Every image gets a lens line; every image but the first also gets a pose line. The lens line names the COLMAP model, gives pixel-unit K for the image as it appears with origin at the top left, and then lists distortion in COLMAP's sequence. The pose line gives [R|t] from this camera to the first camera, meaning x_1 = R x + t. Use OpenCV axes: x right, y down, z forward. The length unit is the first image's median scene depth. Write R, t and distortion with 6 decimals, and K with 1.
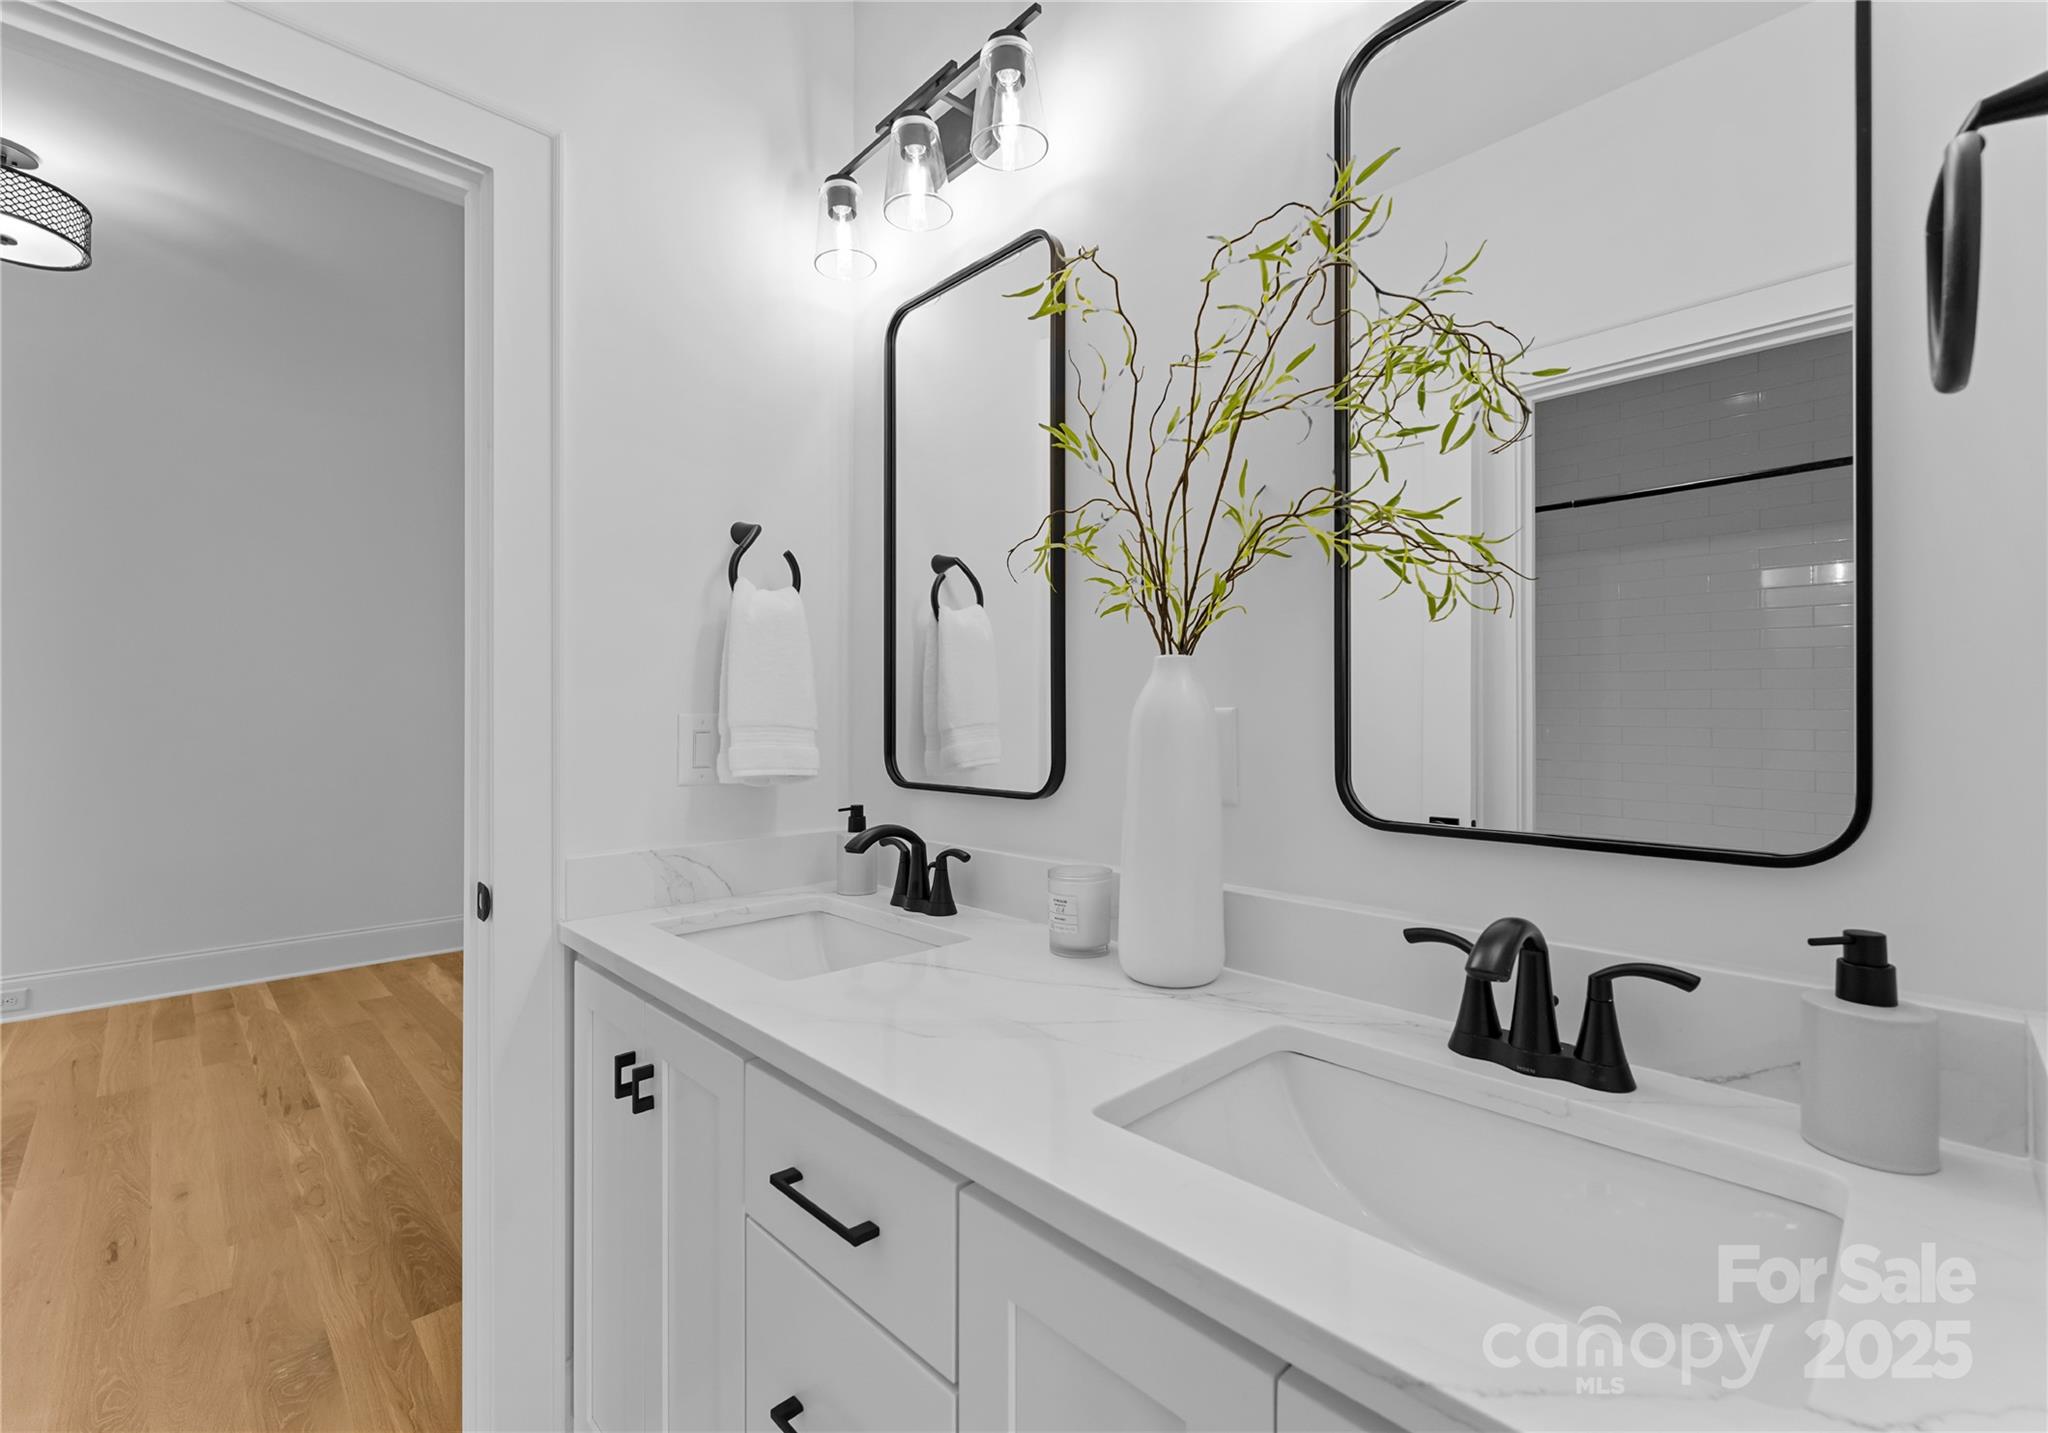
lens RADIAL K [[866.9, 0, 1025.2], [0, 866.9, 715.9], [0, 0, 1]] dist [0.001388, 0.000262]
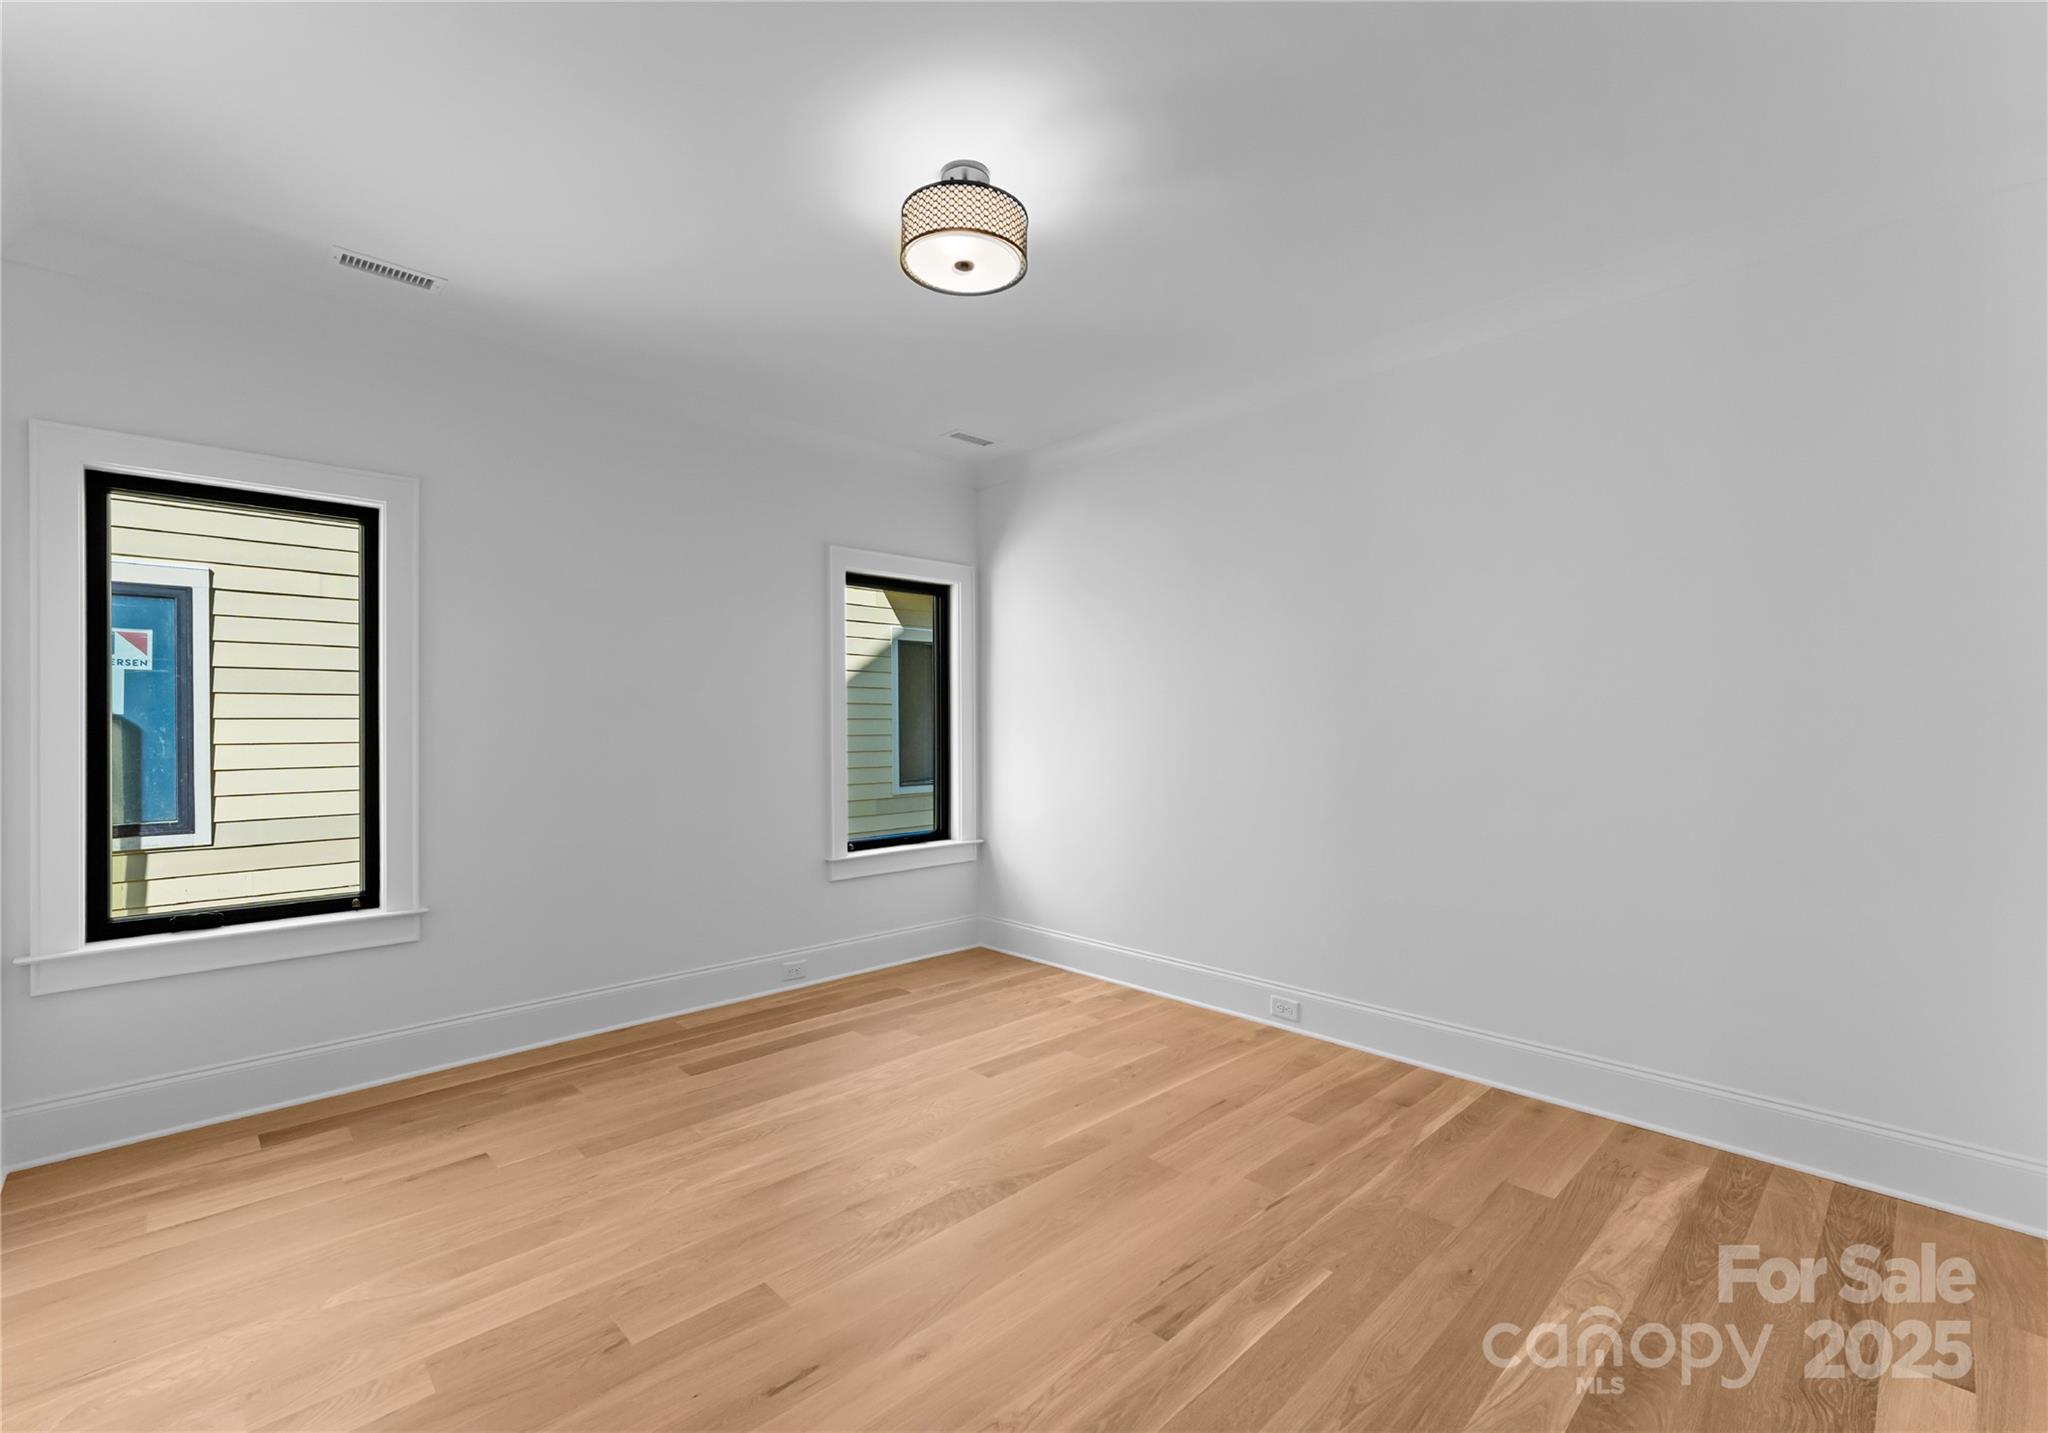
lens RADIAL K [[866.9, 0, 1025.0], [0, 866.9, 722.4], [0, 0, 1]] dist [0.001388, 0.000262]
pose [[-0.025345, 0.006728, -0.999656, -0.118510], [-0.001114, 0.999977, 0.006759, -0.032441], [0.999678, 0.001285, -0.025337, 0.790893]]
